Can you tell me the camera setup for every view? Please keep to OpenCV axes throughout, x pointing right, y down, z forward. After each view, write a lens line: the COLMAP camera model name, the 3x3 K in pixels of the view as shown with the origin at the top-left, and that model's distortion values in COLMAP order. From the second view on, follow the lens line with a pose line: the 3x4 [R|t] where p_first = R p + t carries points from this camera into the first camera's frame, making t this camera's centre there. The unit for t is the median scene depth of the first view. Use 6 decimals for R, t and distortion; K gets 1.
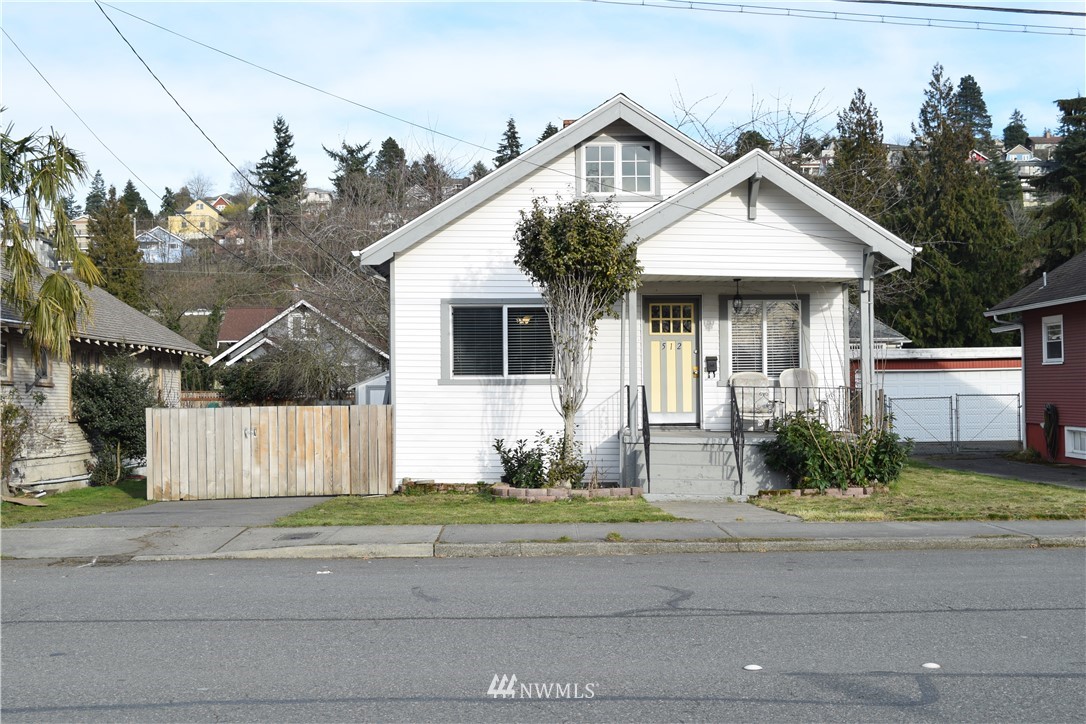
lens RADIAL K [[1433.7, 0, 542.8], [0, 1433.7, 364.2], [0, 0, 1]] dist [0.031435, 0.000000]
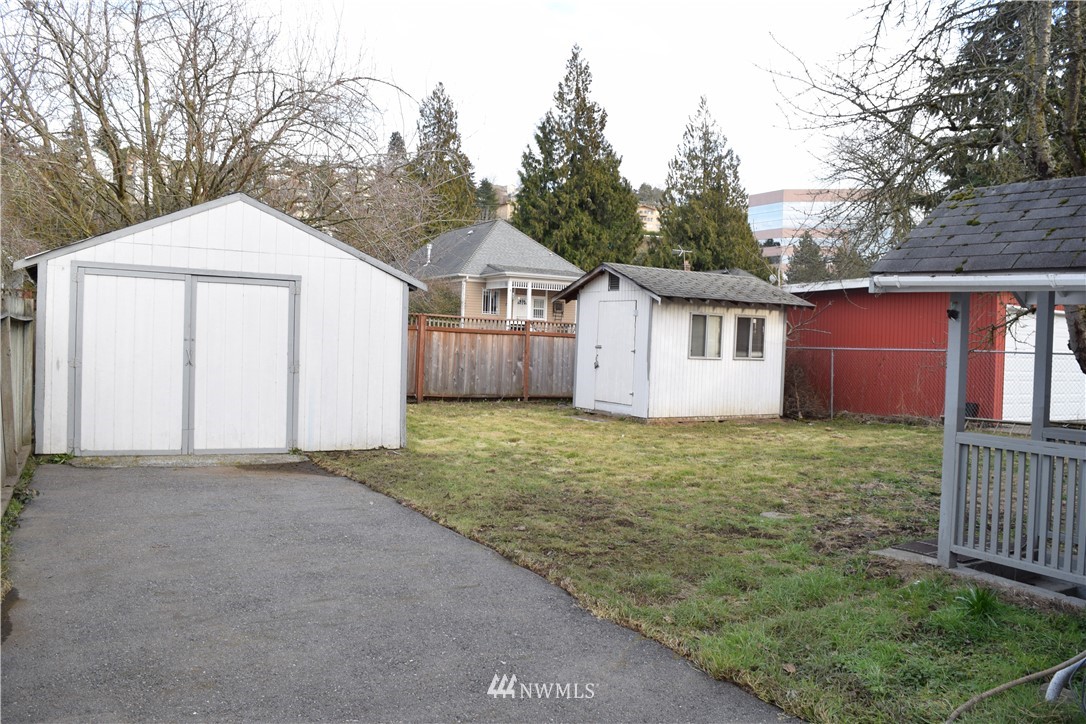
lens RADIAL K [[856.5, 0, 546.3], [0, 856.5, 359.1], [0, 0, 1]] dist [-0.092566, 0.019492]
pose [[0.866823, 0.028075, 0.497824, -0.019852], [-0.053531, 0.997883, 0.036933, 0.004018], [-0.495734, -0.058664, 0.866491, 0.124006]]
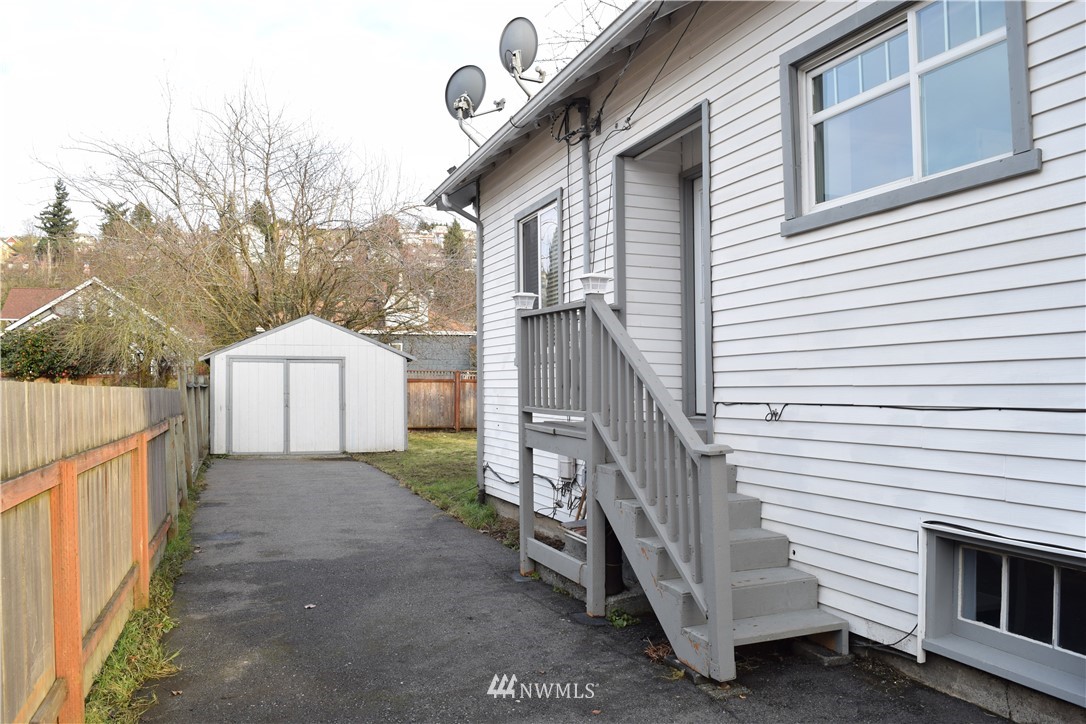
lens RADIAL K [[856.5, 0, 543.6], [0, 856.5, 366.2], [0, 0, 1]] dist [-0.092566, 0.019492]
pose [[0.938189, 0.014024, 0.345838, -0.019460], [-0.014166, 0.999897, -0.002118, 0.003030], [-0.345832, -0.002912, 0.938292, 0.092532]]
